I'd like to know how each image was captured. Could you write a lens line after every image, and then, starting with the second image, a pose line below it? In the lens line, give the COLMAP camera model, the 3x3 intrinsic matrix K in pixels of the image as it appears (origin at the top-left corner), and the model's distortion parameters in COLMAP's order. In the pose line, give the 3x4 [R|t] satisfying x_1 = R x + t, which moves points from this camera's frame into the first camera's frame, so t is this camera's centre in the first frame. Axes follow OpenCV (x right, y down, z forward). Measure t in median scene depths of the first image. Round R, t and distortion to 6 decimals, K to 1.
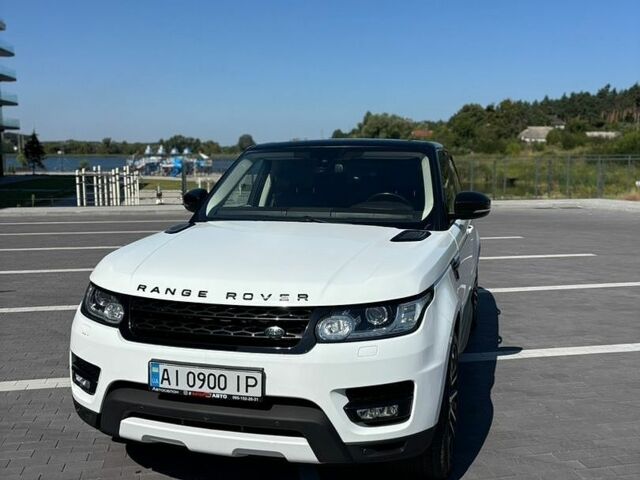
lens RADIAL K [[646.8, 0, 321.0], [0, 646.8, 237.0], [0, 0, 1]] dist [0.097799, -0.194751]
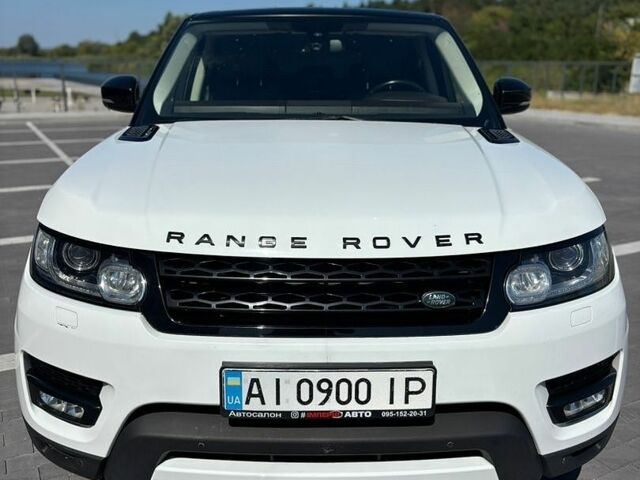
lens RADIAL K [[651.2, 0, 318.7], [0, 651.2, 226.2], [0, 0, 1]] dist [0.095255, -0.191839]
pose [[0.958014, -0.062441, 0.279841, -0.334495], [0.027978, 0.991699, 0.125497, 0.001274], [-0.285354, -0.112398, 0.951809, 0.454555]]
